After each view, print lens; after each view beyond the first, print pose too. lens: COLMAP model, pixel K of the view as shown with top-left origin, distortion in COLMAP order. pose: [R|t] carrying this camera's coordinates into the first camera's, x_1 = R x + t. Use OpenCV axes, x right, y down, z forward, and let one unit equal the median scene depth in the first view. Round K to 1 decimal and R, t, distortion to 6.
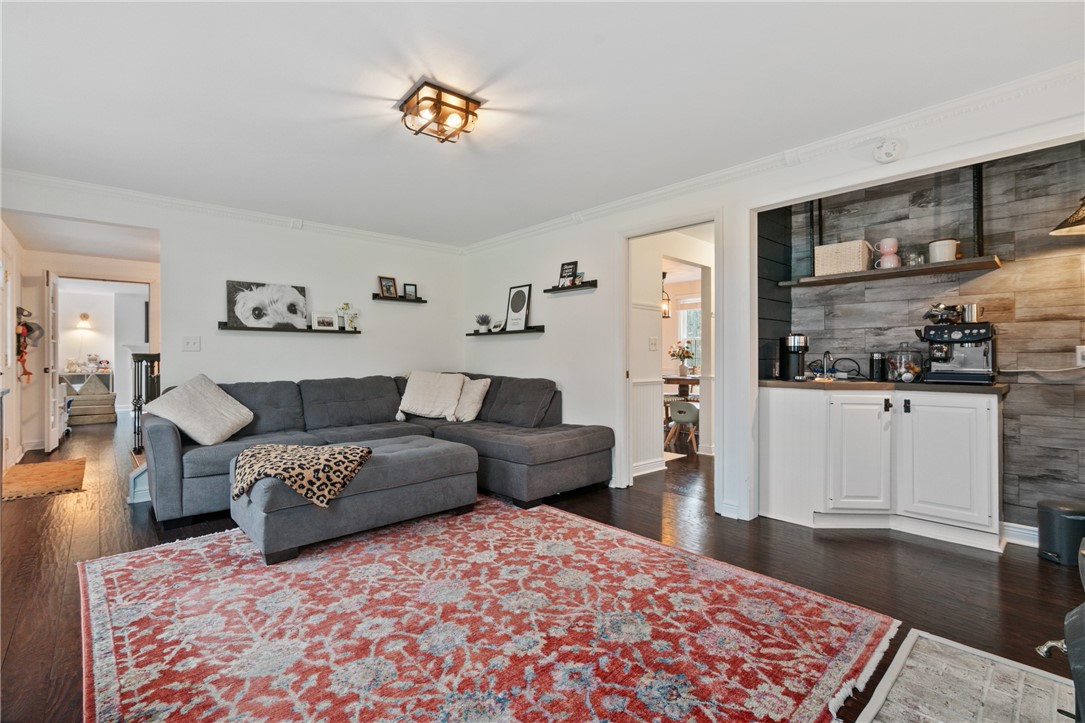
lens RADIAL K [[489.9, 0, 560.4], [0, 489.9, 358.7], [0, 0, 1]] dist [-0.005586, -0.000395]
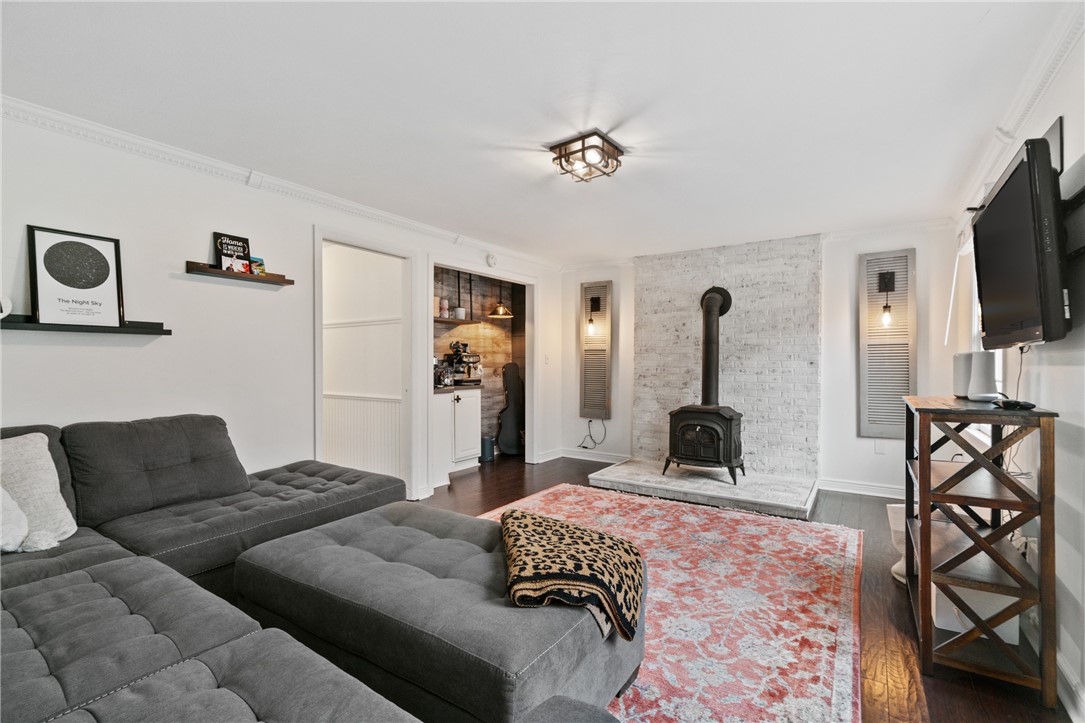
lens RADIAL K [[489.9, 0, 536.1], [0, 489.9, 360.0], [0, 0, 1]] dist [-0.005586, -0.000395]
pose [[-0.207704, 0.004476, 0.978182, -0.749138], [0.005200, 0.999980, -0.003472, -0.022962], [-0.978178, 0.004366, -0.207723, 0.761622]]
